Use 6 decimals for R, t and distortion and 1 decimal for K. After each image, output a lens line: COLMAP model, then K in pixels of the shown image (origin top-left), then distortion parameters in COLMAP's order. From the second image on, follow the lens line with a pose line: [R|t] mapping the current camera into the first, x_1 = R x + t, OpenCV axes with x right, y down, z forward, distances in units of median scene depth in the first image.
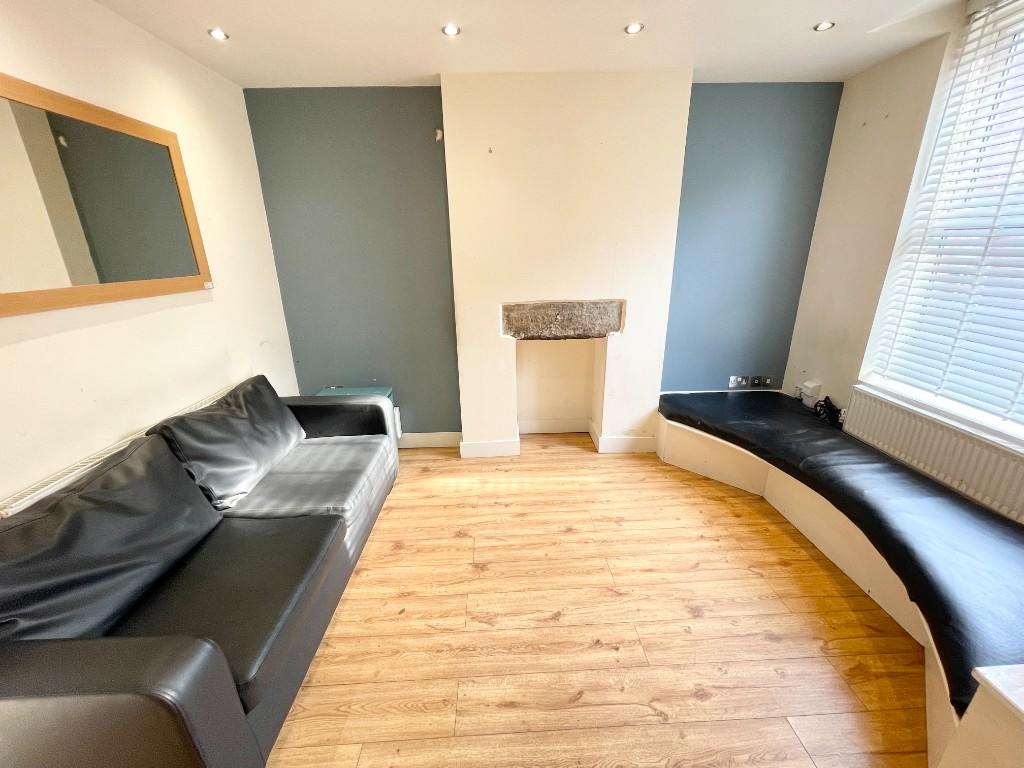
lens RADIAL K [[413.8, 0, 512.8], [0, 413.8, 385.8], [0, 0, 1]] dist [0.000141, 0.000735]
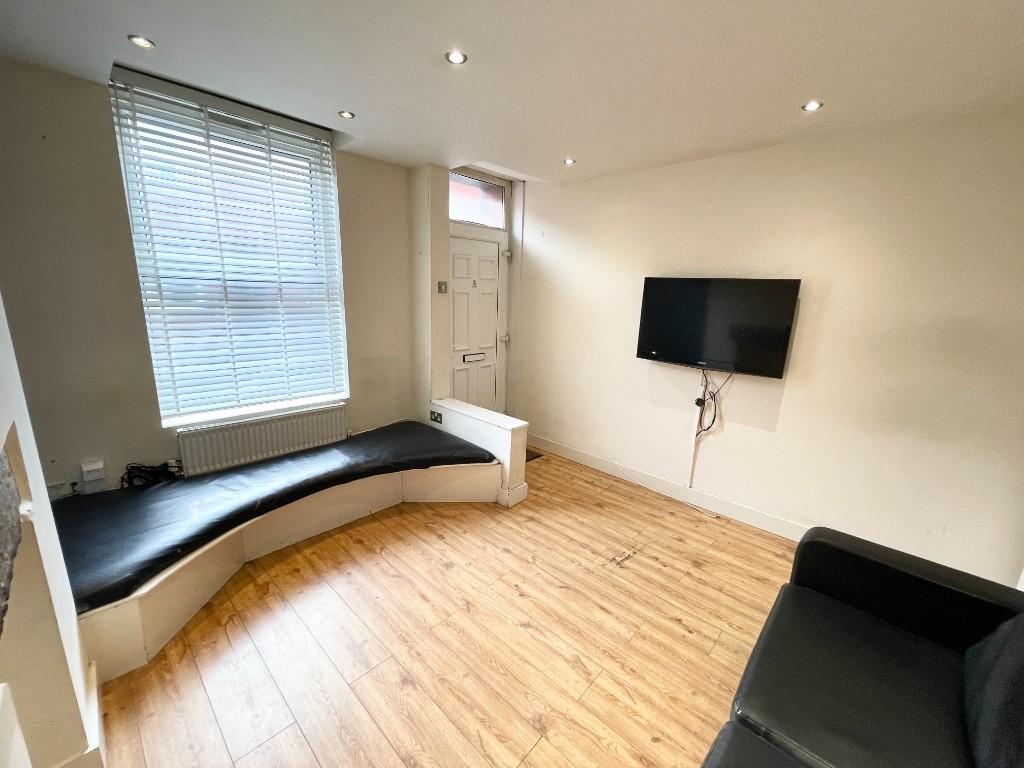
lens RADIAL K [[413.8, 0, 512.8], [0, 413.8, 385.8], [0, 0, 1]] dist [0.000141, 0.000735]
pose [[-0.702738, -0.169222, 0.691031, -0.521615], [0.203865, 0.882673, 0.423471, -0.481729], [-0.681615, 0.438466, -0.585789, 1.374944]]
